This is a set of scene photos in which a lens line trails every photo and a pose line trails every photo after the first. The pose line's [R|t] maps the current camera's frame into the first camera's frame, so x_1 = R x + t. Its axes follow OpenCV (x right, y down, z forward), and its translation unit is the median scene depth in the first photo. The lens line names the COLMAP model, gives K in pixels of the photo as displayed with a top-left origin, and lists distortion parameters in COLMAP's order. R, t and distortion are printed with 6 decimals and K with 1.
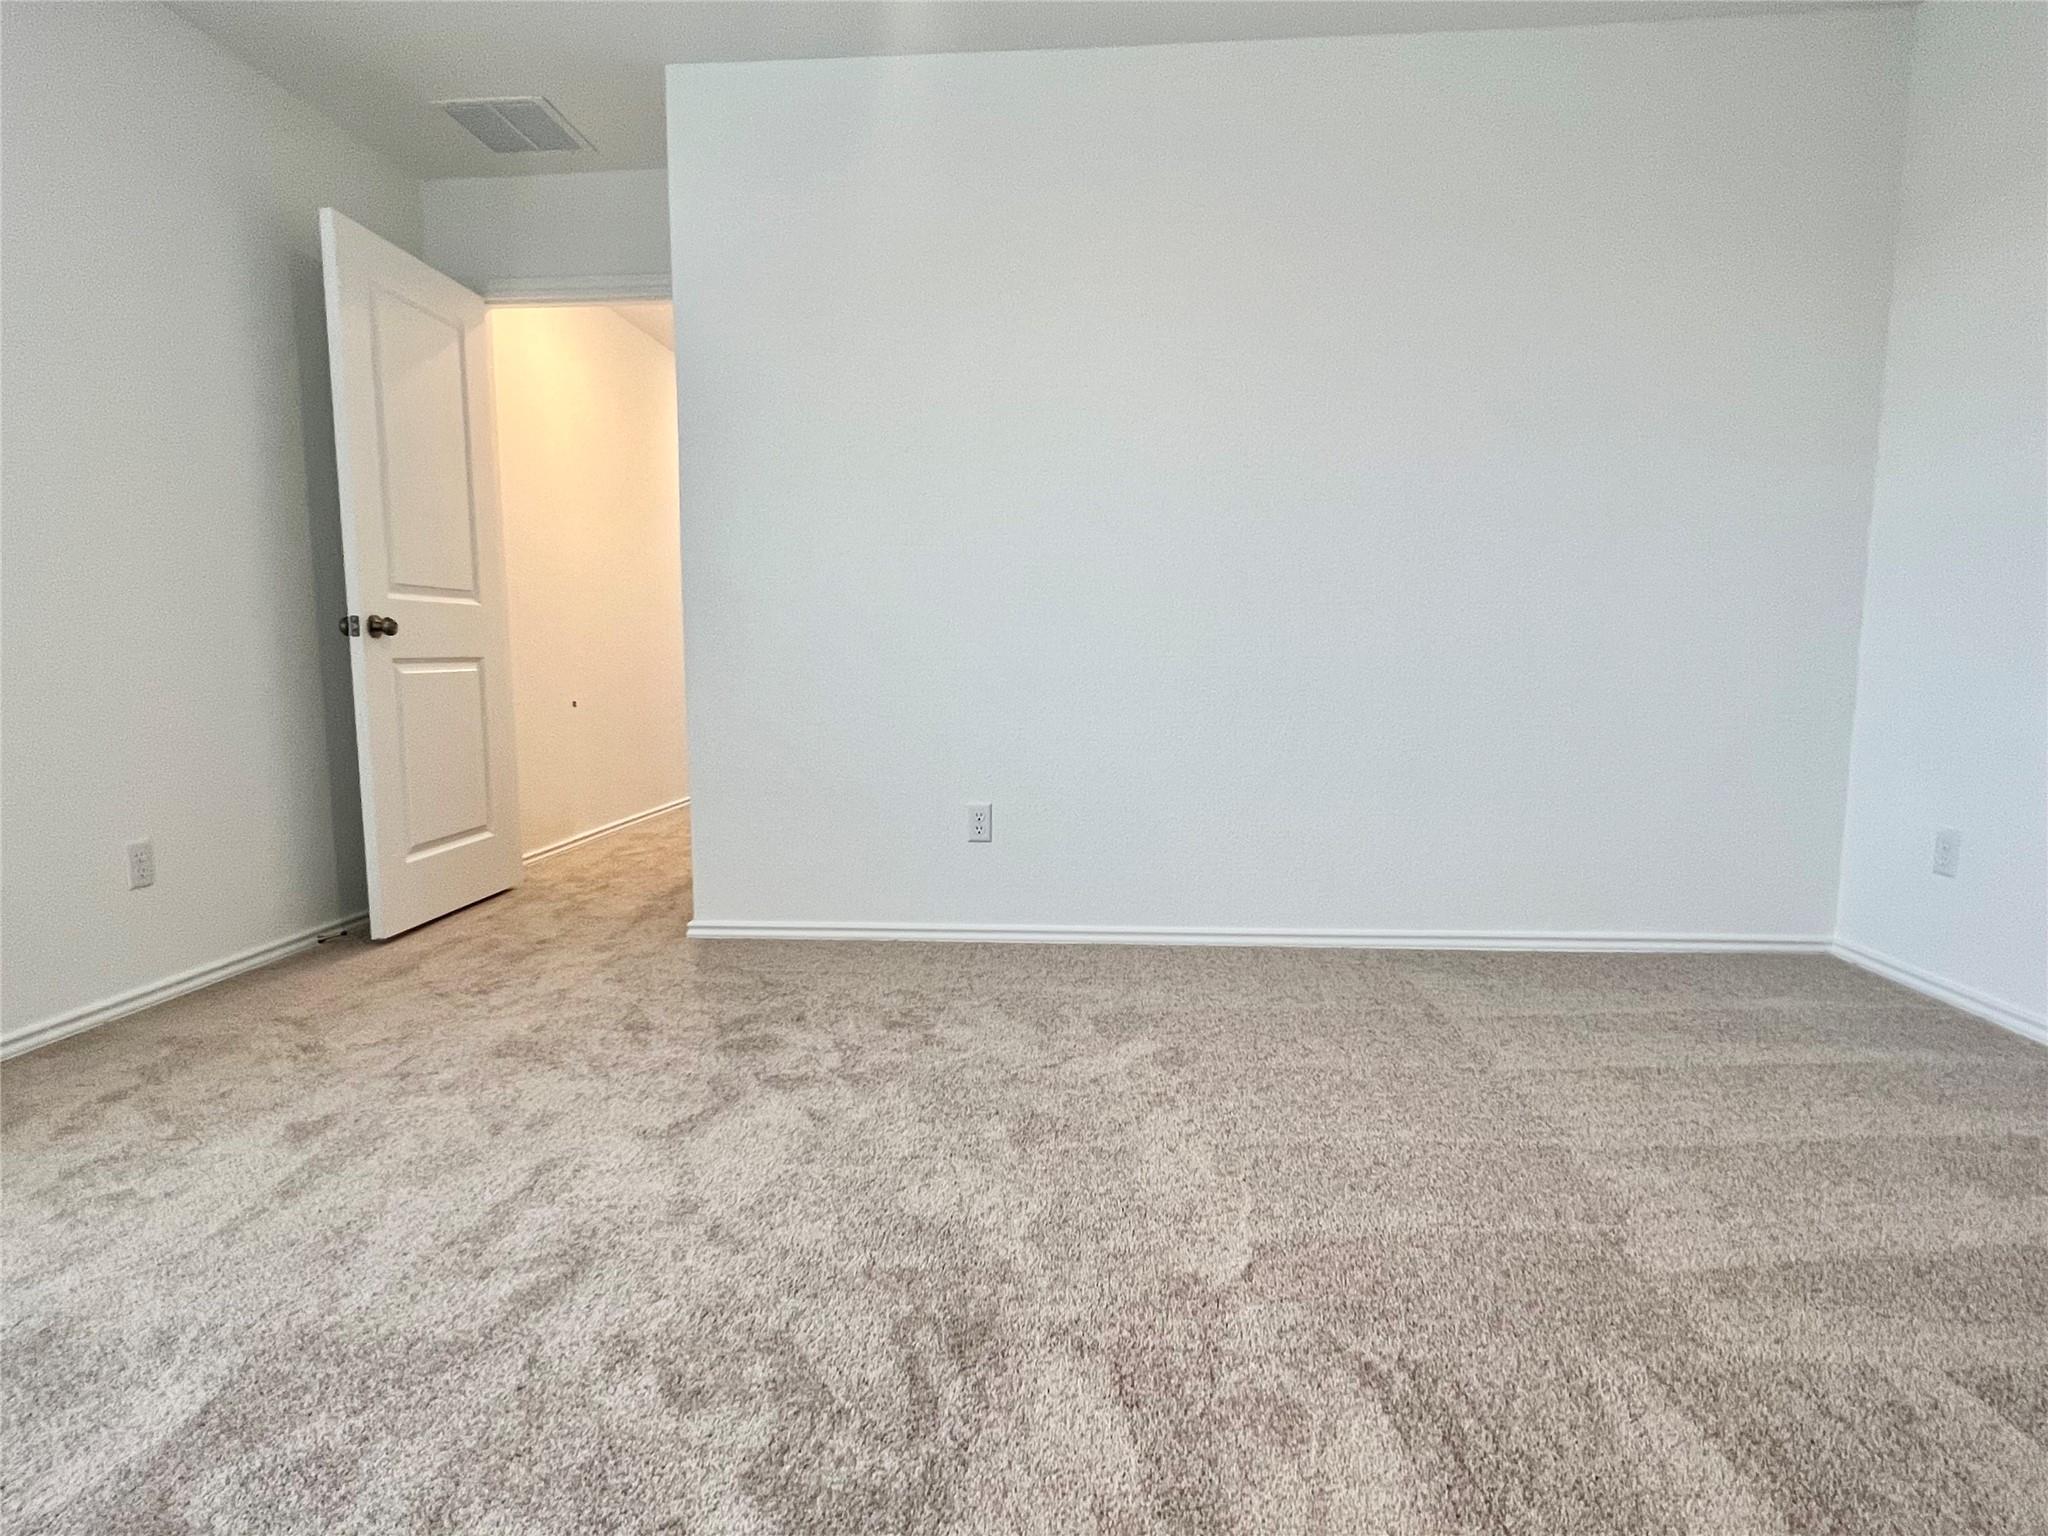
lens RADIAL K [[1124.8, 0, 1024.0], [0, 1124.8, 768.0], [0, 0, 1]] dist [0.001986, -0.001071]
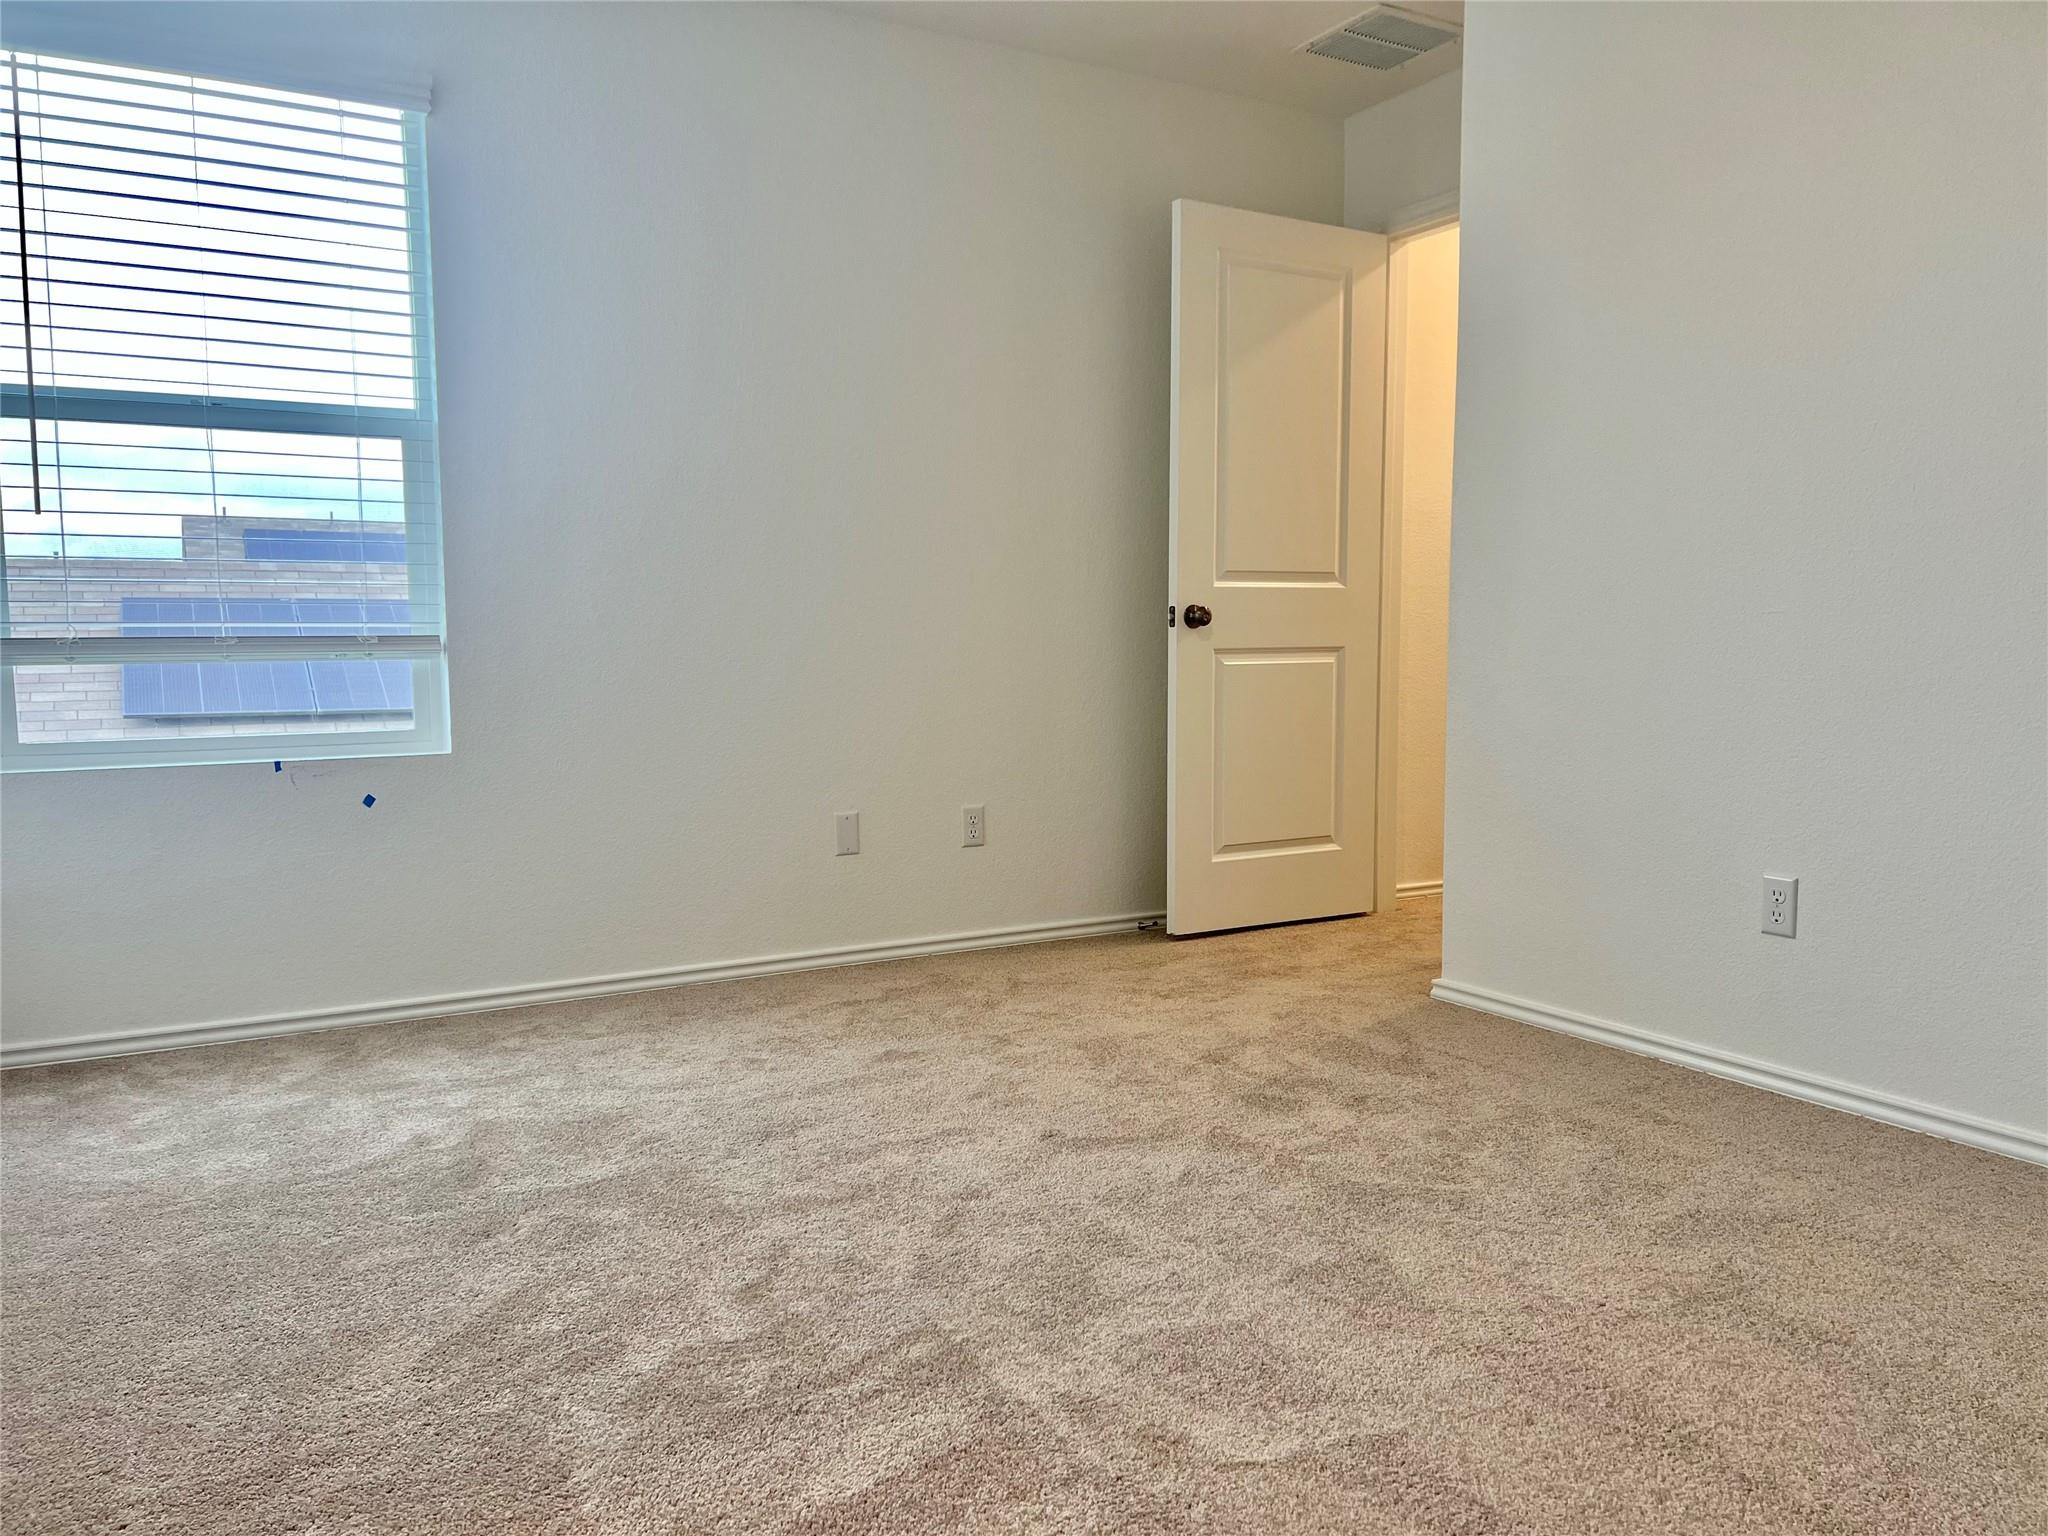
lens RADIAL K [[1563.2, 0, 1024.0], [0, 1563.2, 768.0], [0, 0, 1]] dist [0.092473, -0.137599]
pose [[0.552891, 0.073082, -0.830042, 0.579612], [-0.085101, 0.995890, 0.030998, -0.028503], [0.828896, 0.053499, 0.556838, 0.148589]]
